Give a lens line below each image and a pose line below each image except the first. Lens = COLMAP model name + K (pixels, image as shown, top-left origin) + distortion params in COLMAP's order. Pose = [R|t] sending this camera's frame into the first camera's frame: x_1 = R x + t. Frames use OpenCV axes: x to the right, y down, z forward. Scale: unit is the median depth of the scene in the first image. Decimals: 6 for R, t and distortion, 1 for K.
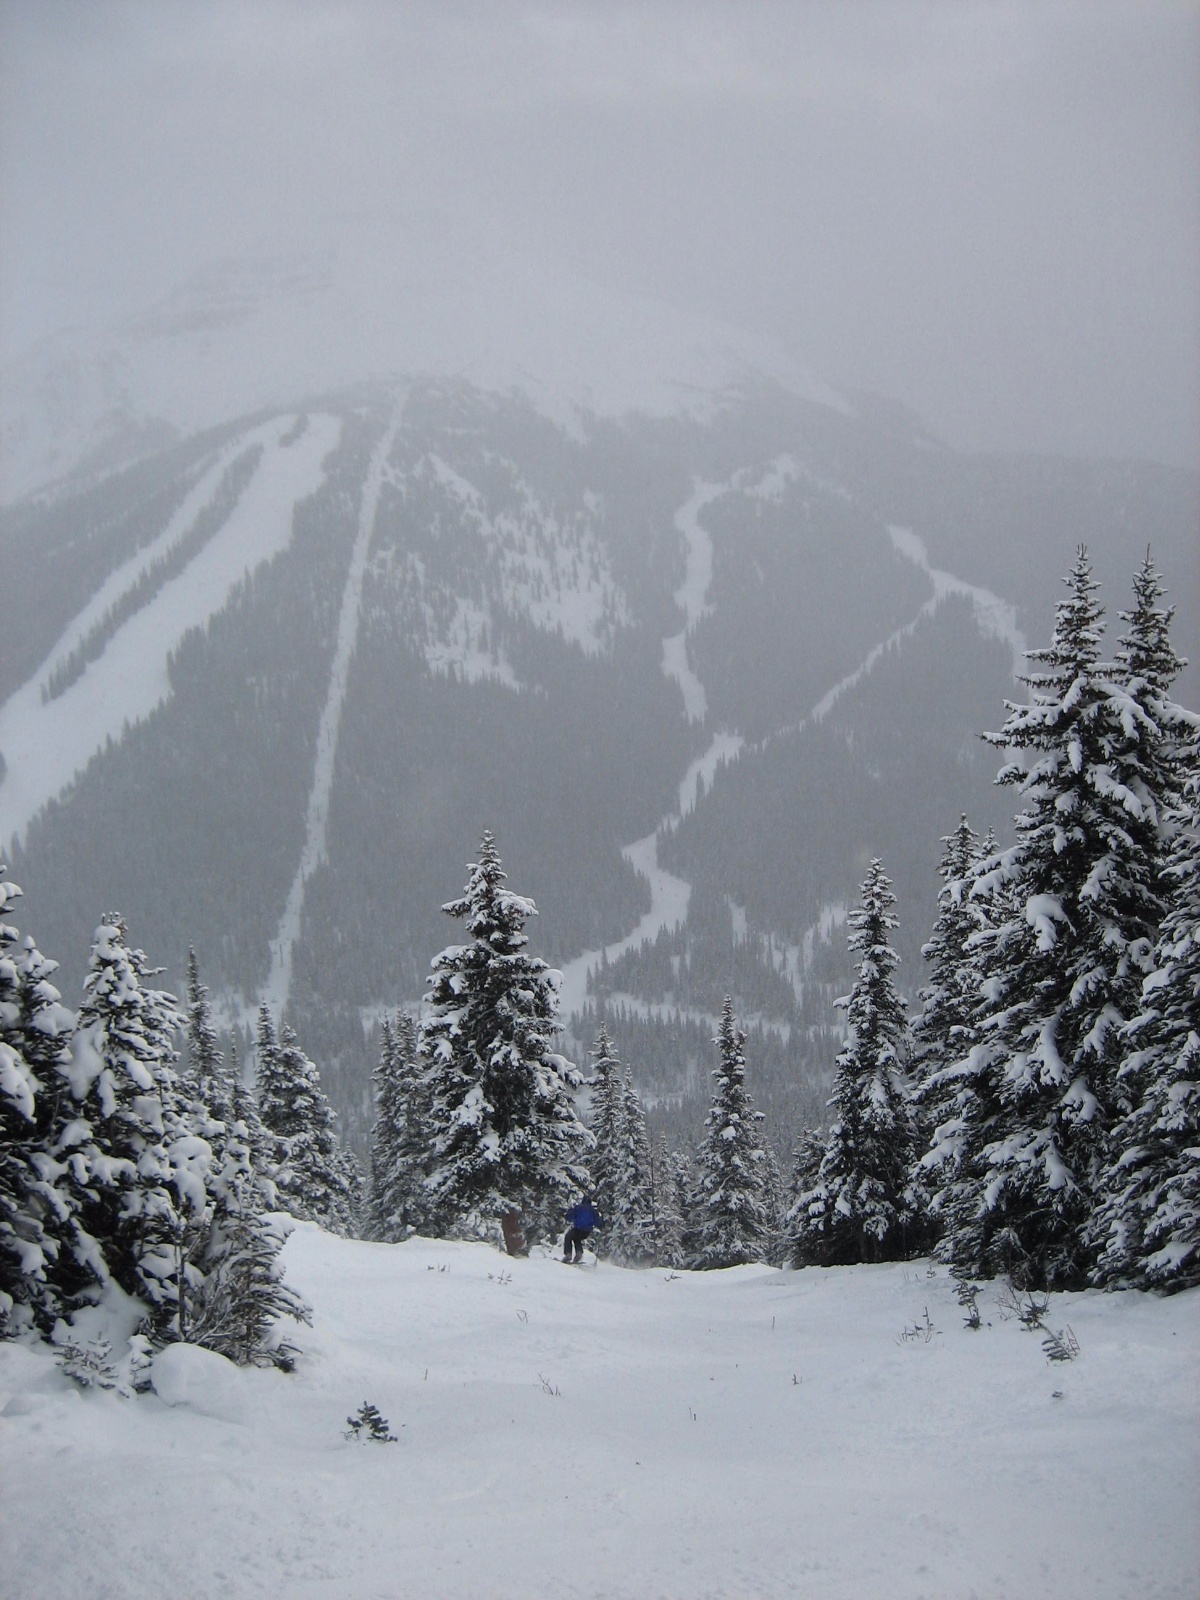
lens RADIAL K [[1674.9, 0, 600.0], [0, 1674.9, 800.0], [0, 0, 1]] dist [-0.145798, 0.199021]
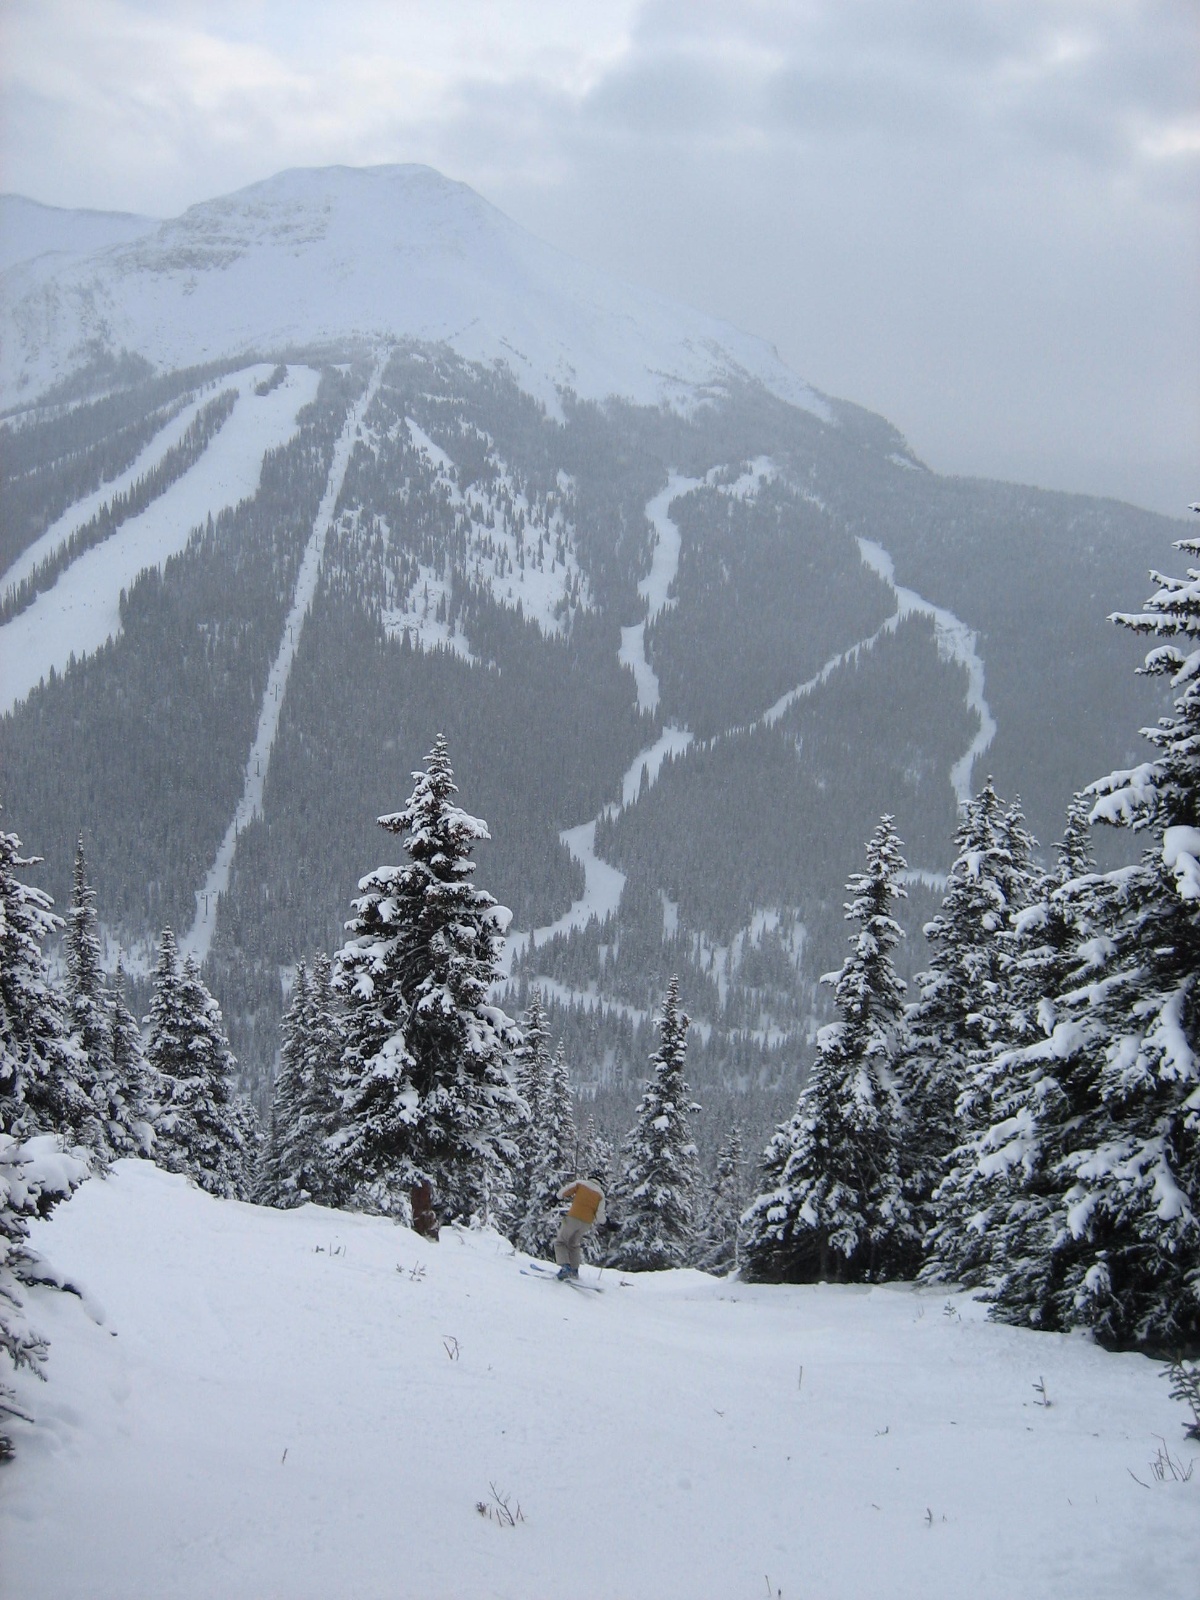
lens RADIAL K [[1669.5, 0, 600.0], [0, 1669.5, 816.6], [0, 0, 1]] dist [-0.135530, 0.161298]
pose [[0.994404, 0.098974, 0.036937, -0.013047], [-0.099563, 0.994926, 0.014462, 0.036626], [-0.035318, -0.018059, 0.999213, 0.143410]]
